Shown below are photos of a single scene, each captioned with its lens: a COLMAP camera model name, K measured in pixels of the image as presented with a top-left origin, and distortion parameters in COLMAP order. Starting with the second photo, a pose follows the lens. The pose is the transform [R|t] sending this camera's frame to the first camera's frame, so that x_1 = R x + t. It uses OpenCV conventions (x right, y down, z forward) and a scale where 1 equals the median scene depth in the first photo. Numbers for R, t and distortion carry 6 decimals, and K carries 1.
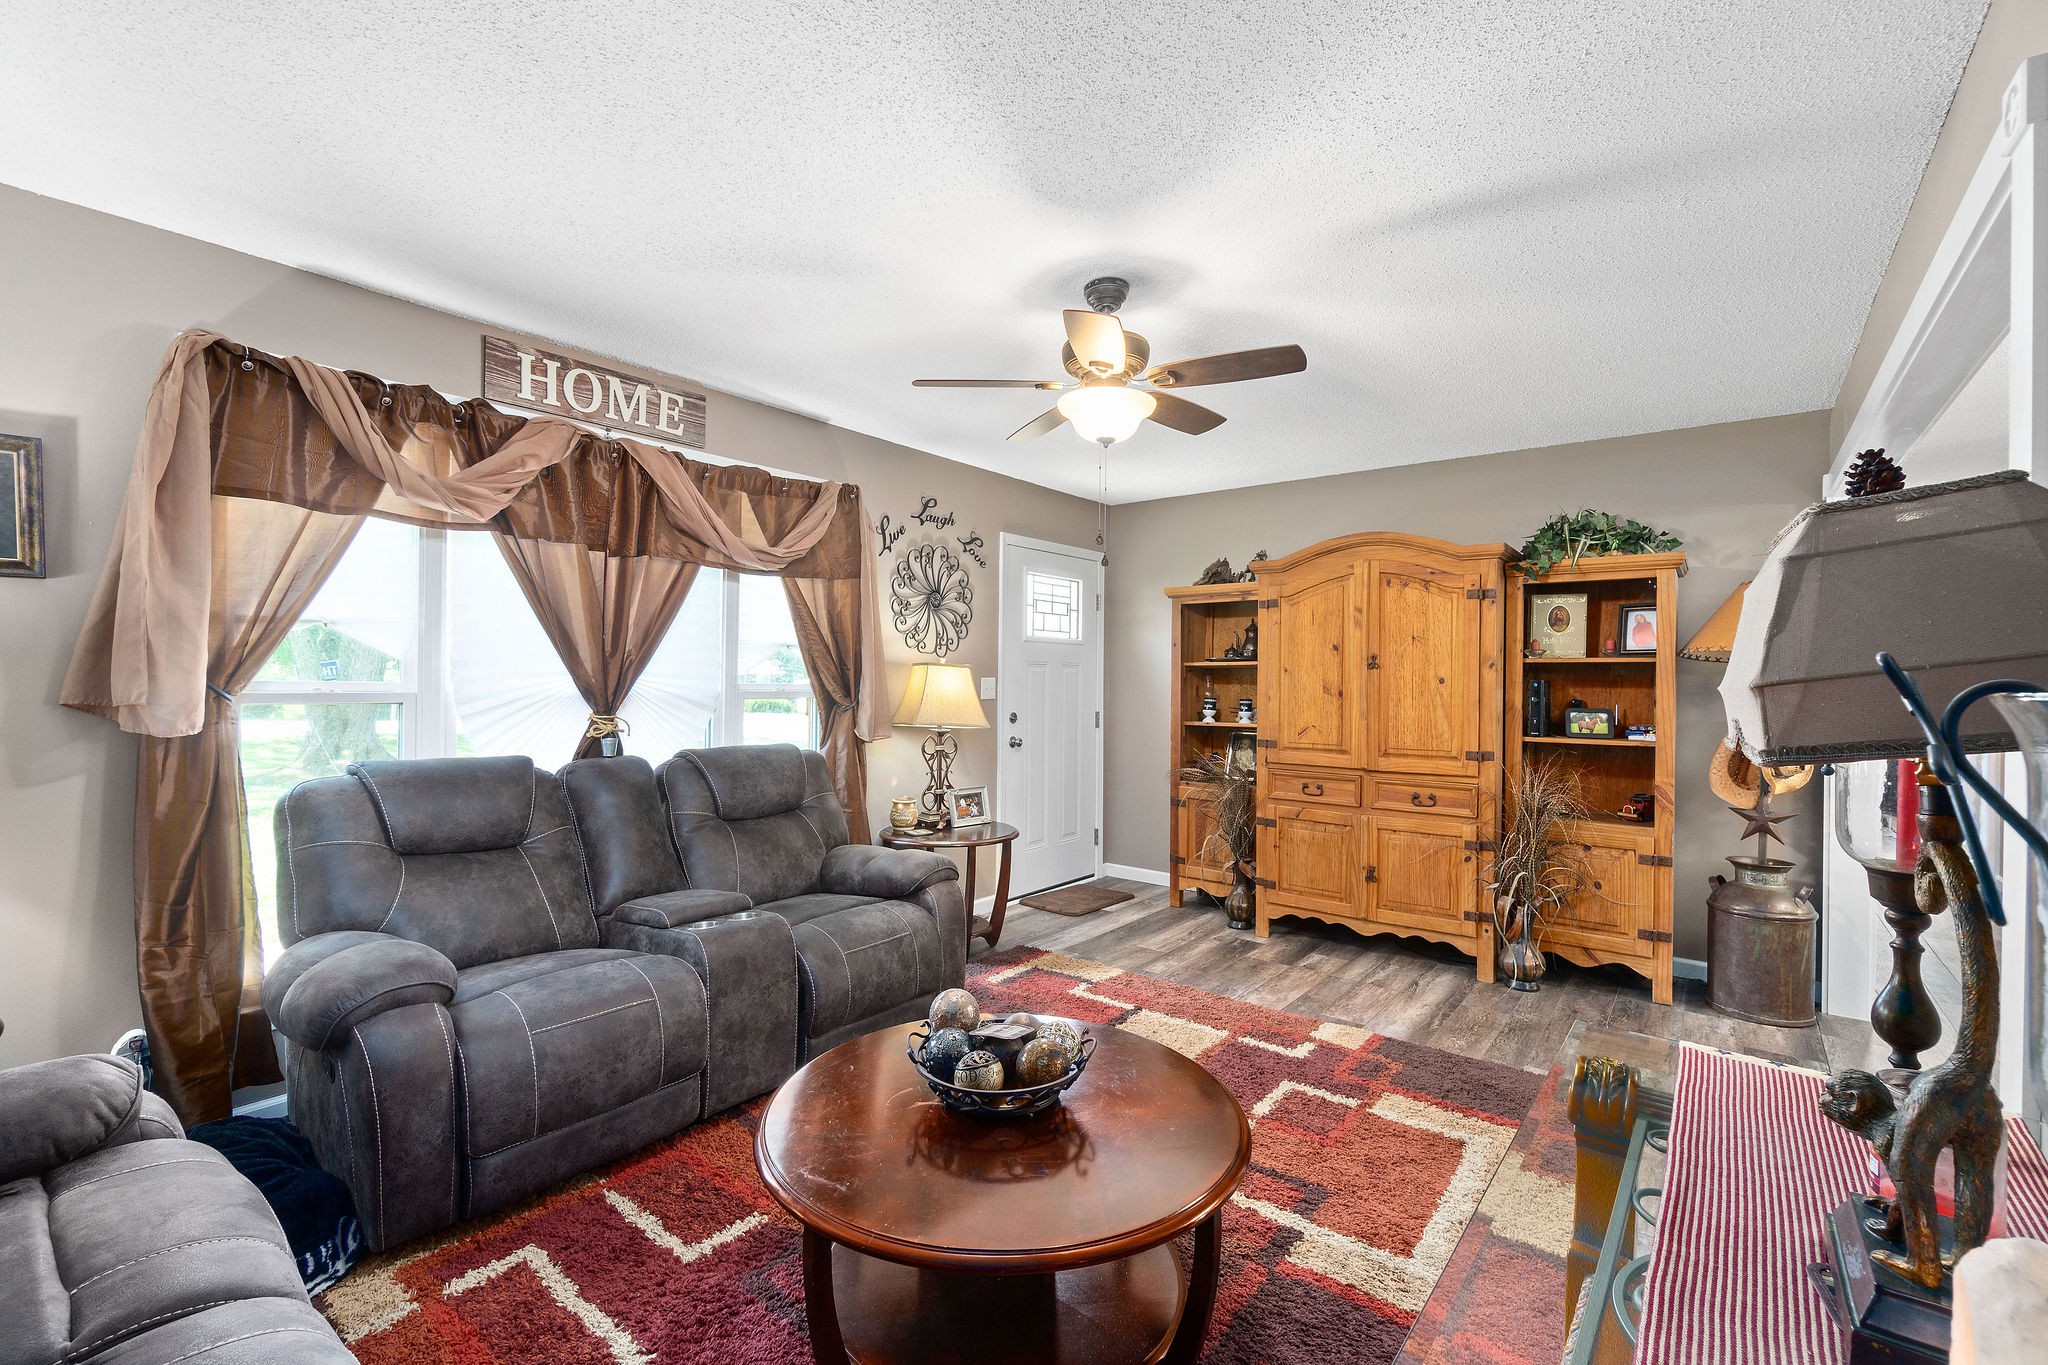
lens RADIAL K [[881.1, 0, 1021.8], [0, 881.1, 678.5], [0, 0, 1]] dist [0.000041, -0.000015]
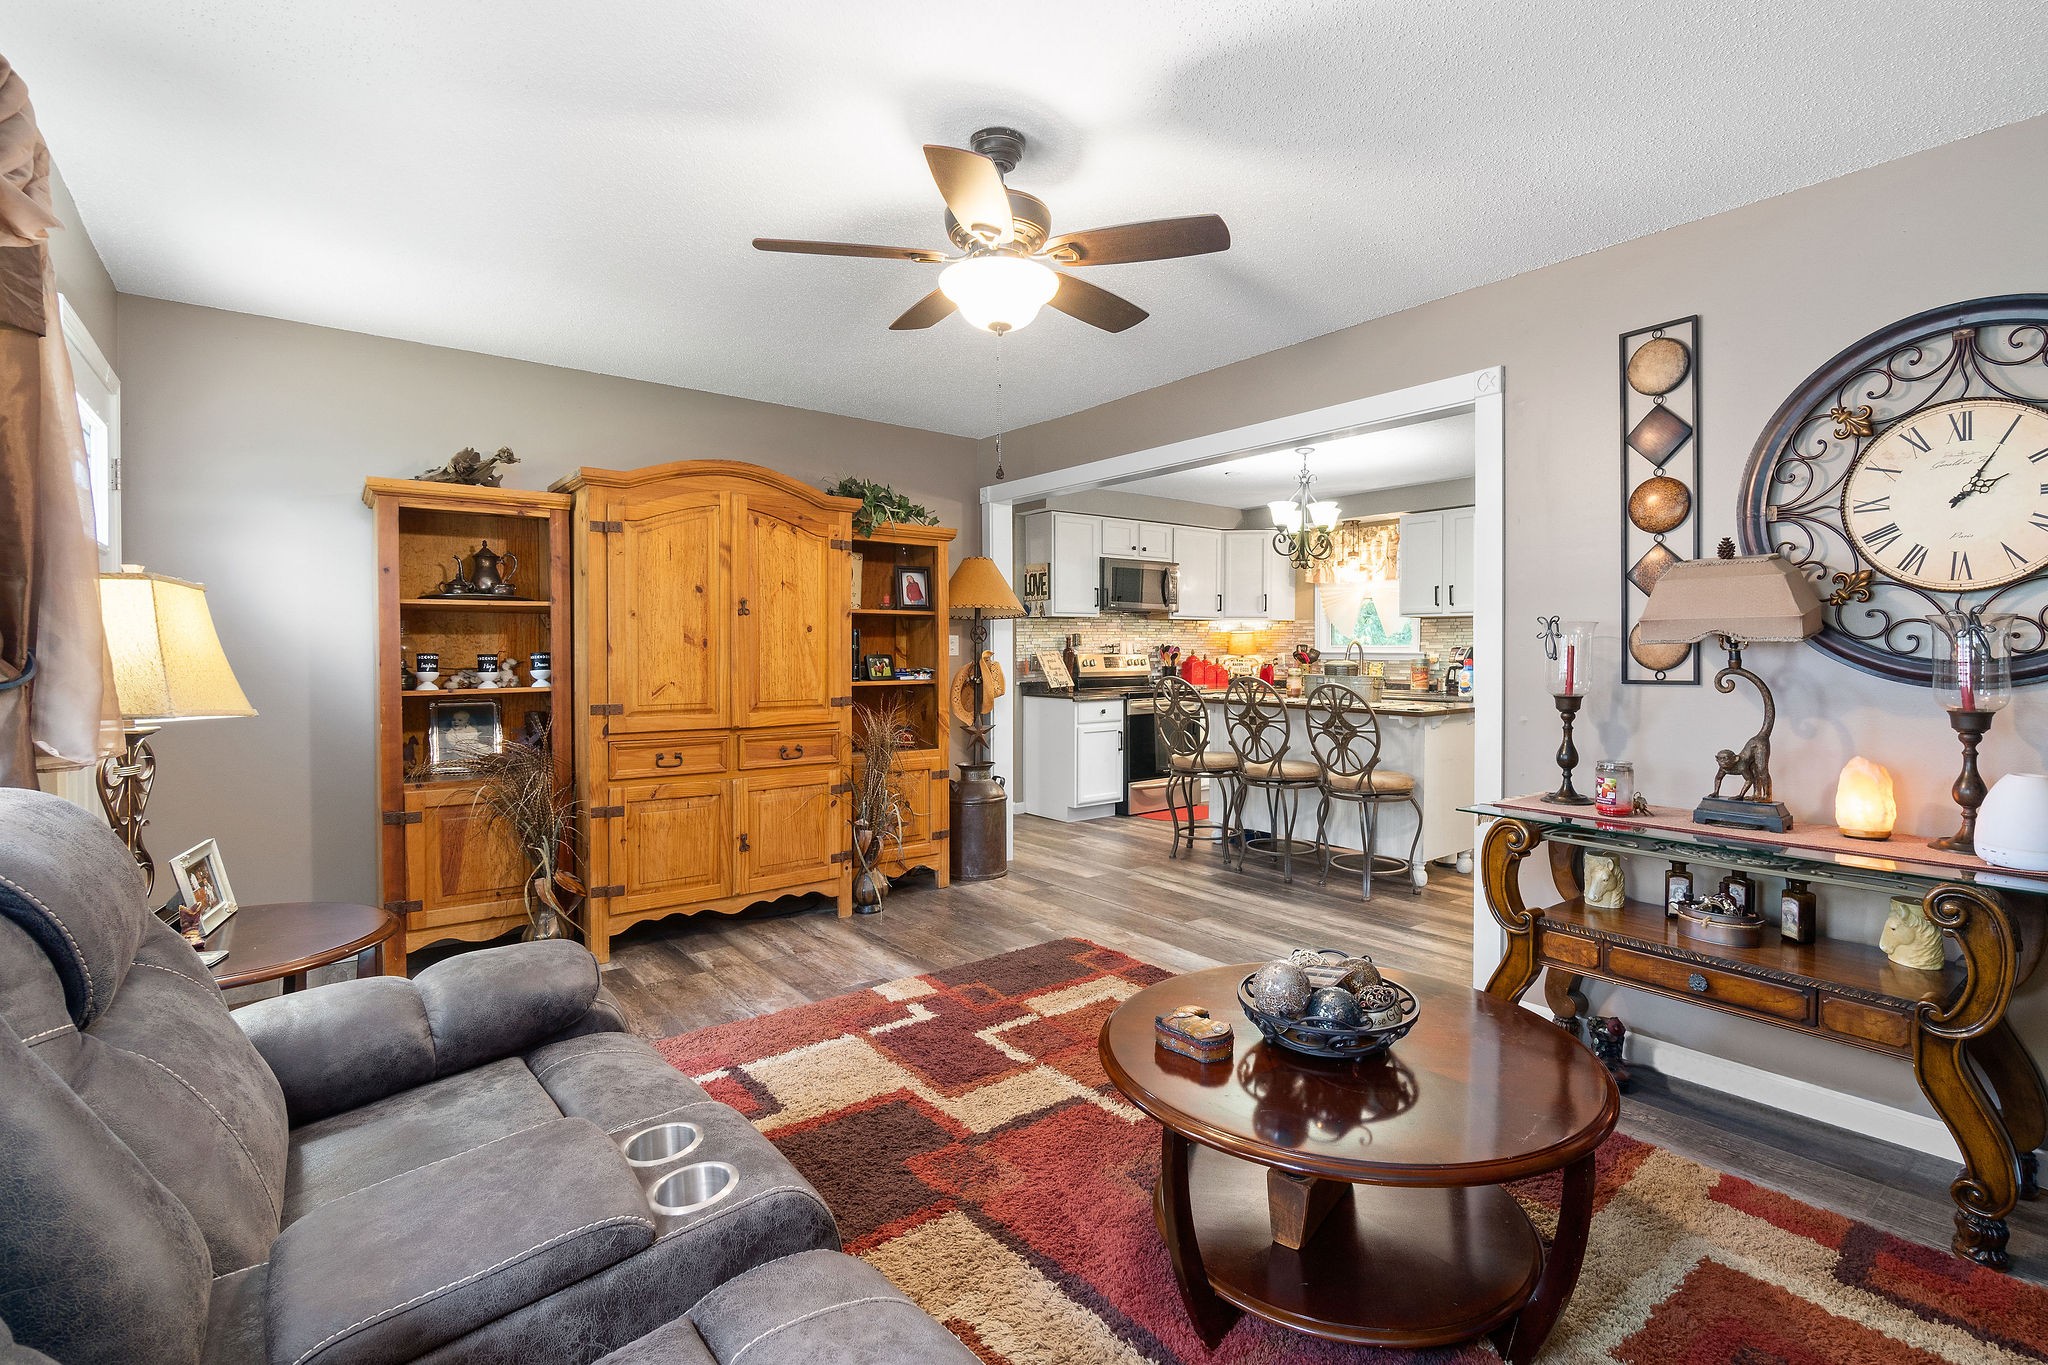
lens RADIAL K [[949.1, 0, 1085.2], [0, 949.1, 658.2], [0, 0, 1]] dist [-0.001975, -0.000196]
pose [[0.200615, -0.017185, 0.979519, -0.496235], [0.000235, 0.999847, 0.017494, 0.016866], [-0.979670, -0.003279, 0.200588, 0.479337]]
